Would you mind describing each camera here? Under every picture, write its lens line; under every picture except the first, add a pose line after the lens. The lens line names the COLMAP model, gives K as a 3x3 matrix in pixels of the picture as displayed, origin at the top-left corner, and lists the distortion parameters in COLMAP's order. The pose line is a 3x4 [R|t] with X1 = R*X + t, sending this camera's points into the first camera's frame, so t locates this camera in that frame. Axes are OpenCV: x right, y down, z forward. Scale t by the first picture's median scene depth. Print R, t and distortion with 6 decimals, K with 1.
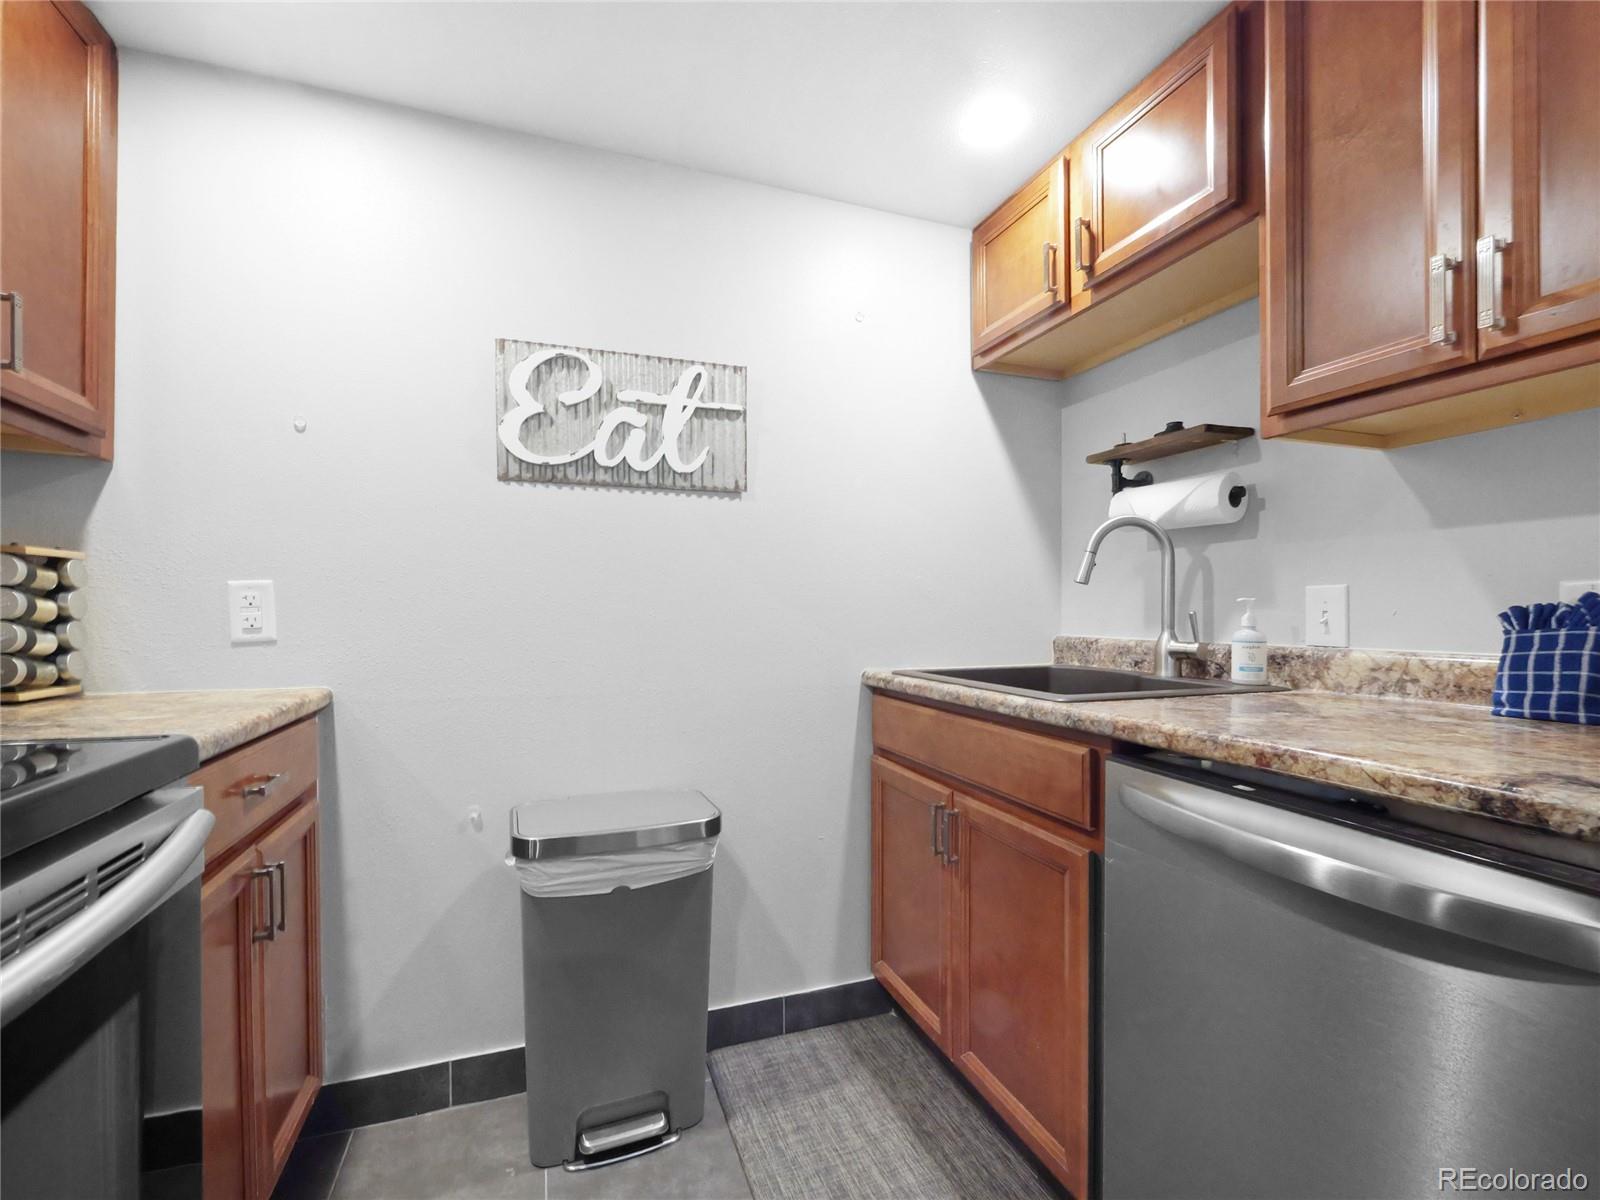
lens RADIAL K [[703.9, 0, 807.8], [0, 703.9, 623.5], [0, 0, 1]] dist [-0.005001, -0.000324]
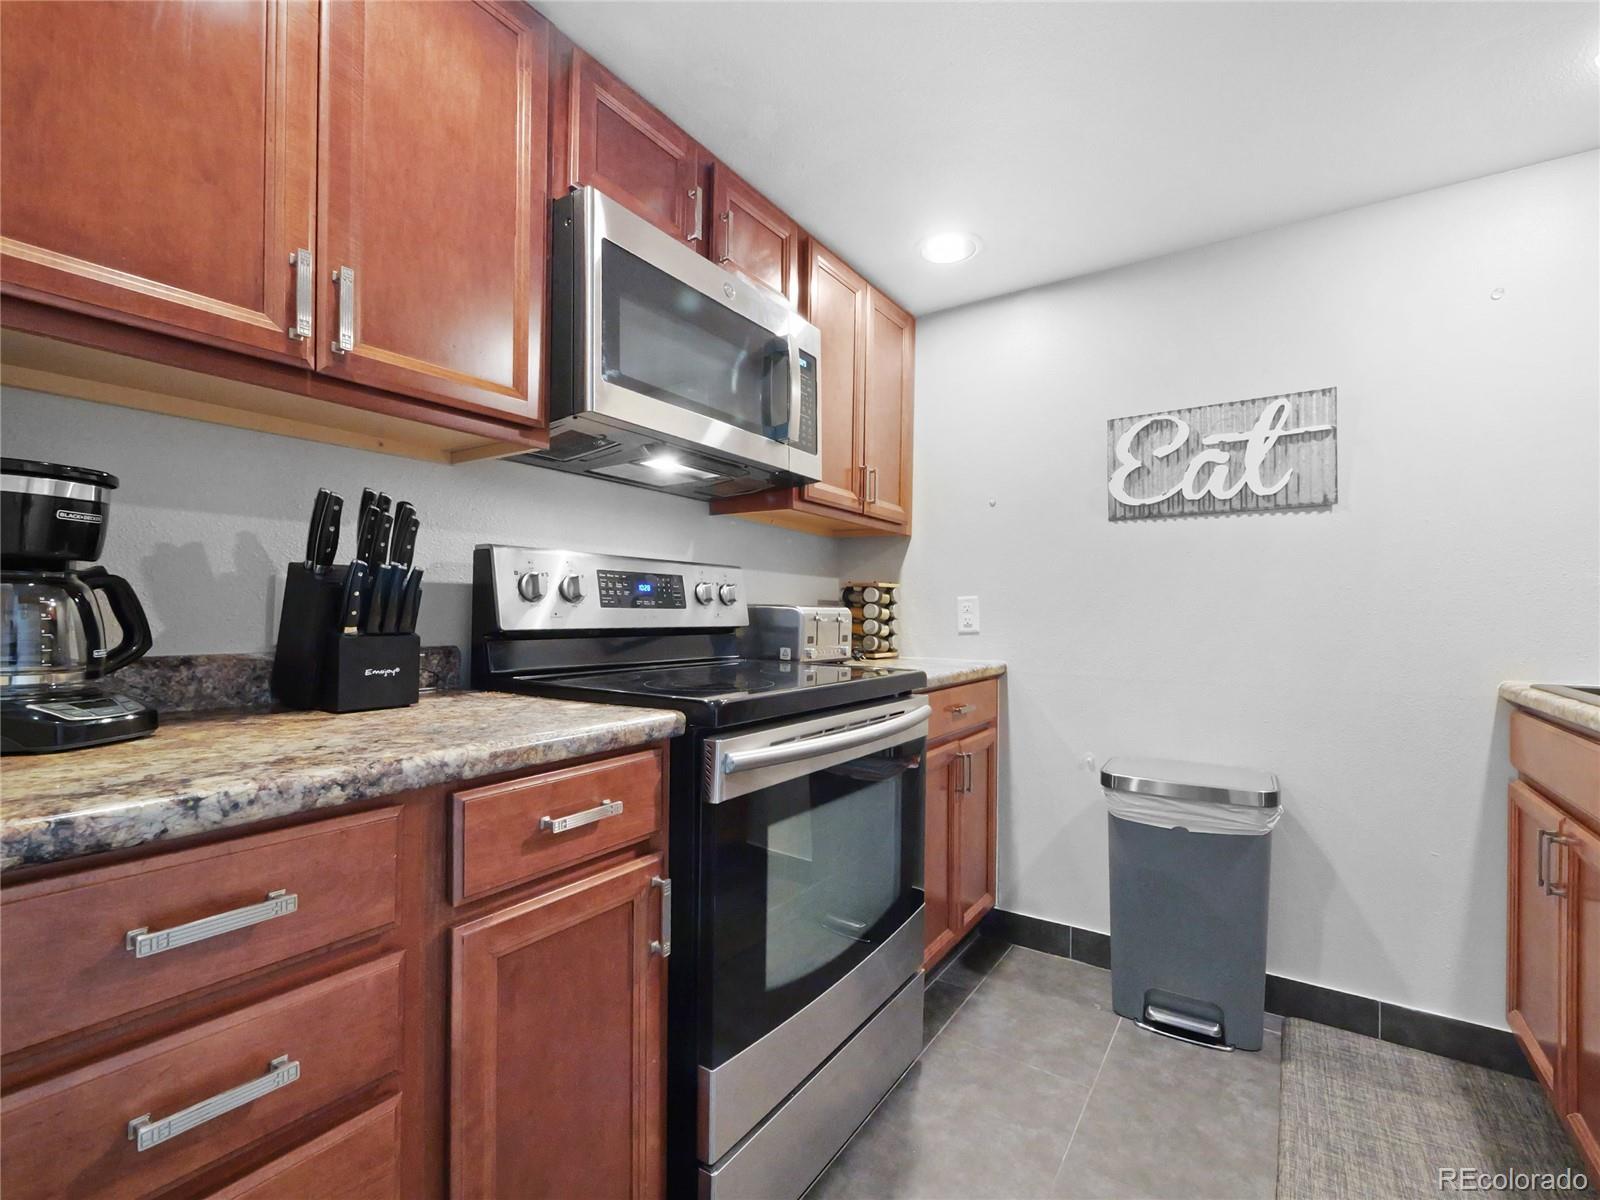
lens RADIAL K [[712.9, 0, 807.5], [0, 712.9, 606.4], [0, 0, 1]] dist [-0.001517, -0.000084]
pose [[0.580993, -0.006724, -0.813880, 0.348773], [-0.018760, 0.999590, -0.021650, 0.006037], [0.813692, 0.027847, 0.580629, -0.289609]]
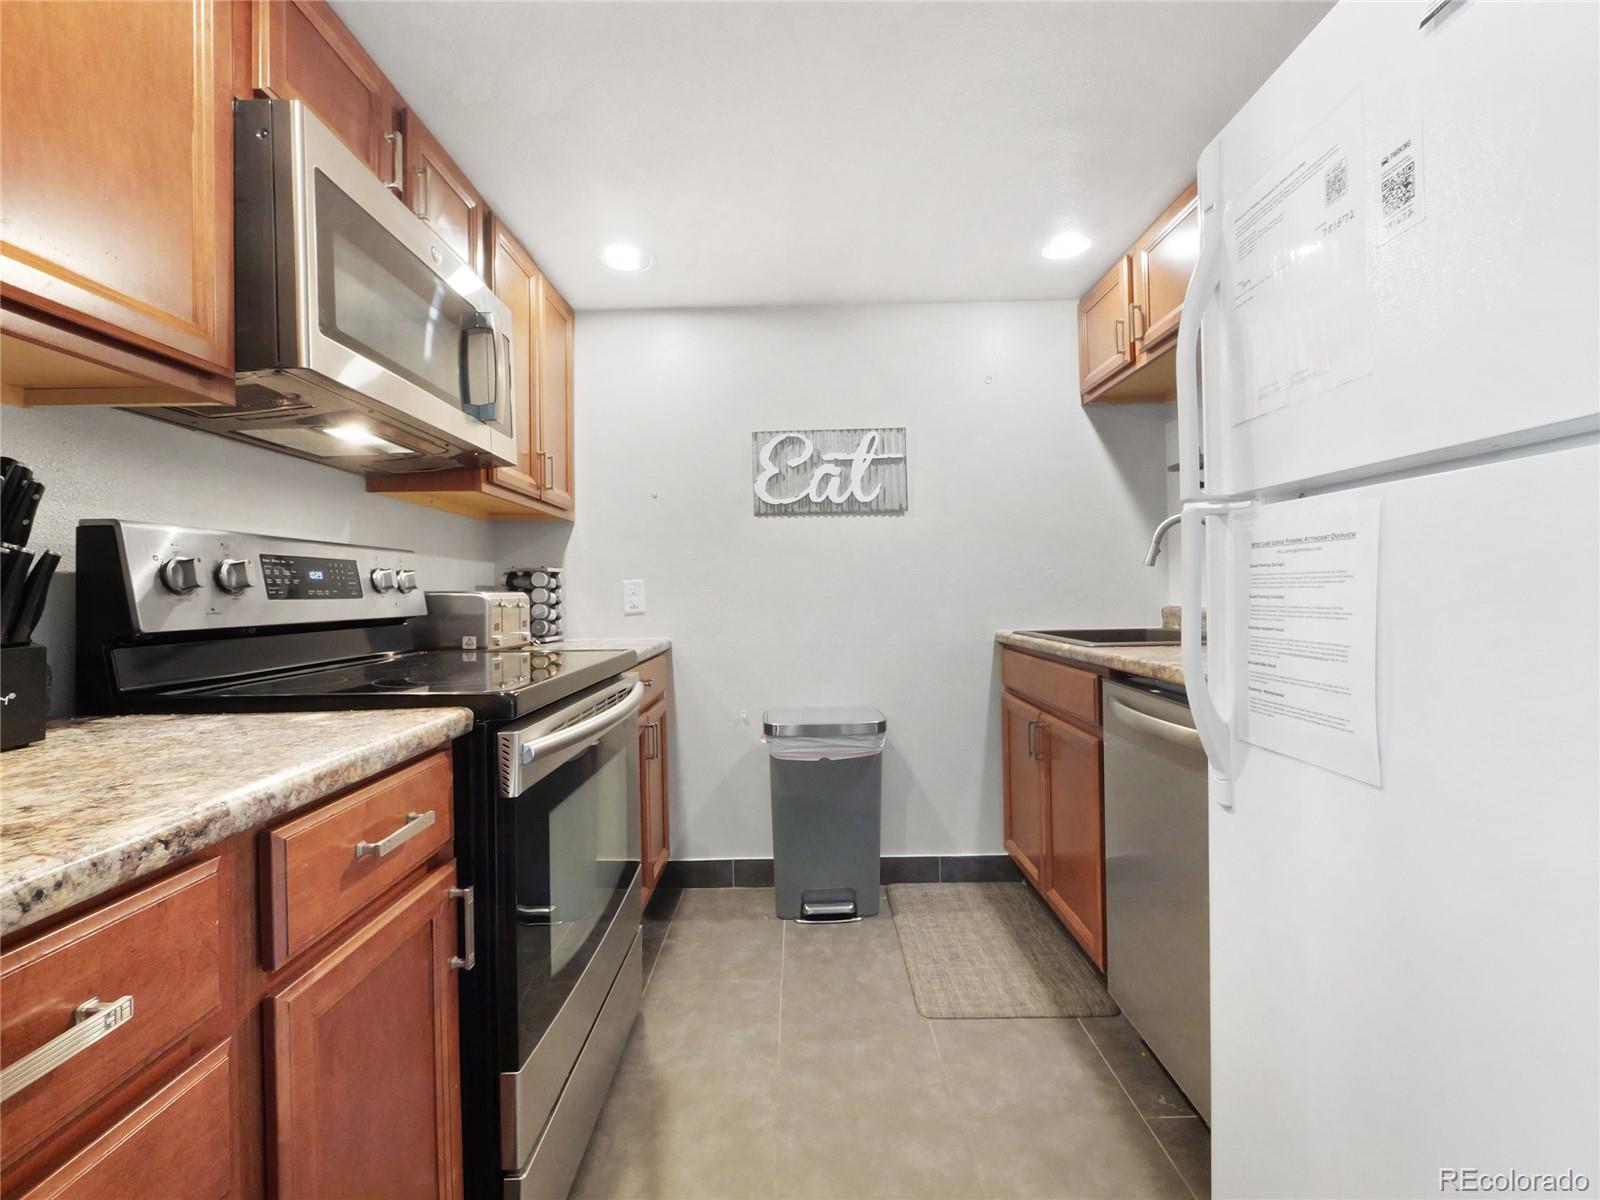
lens RADIAL K [[677.3, 0, 794.6], [0, 677.3, 584.8], [0, 0, 1]] dist [-0.002640, -0.000114]
pose [[0.933148, -0.023697, -0.358709, 0.217335], [0.015038, 0.999525, -0.026910, 0.004555], [0.359177, 0.019717, 0.933061, -0.455497]]
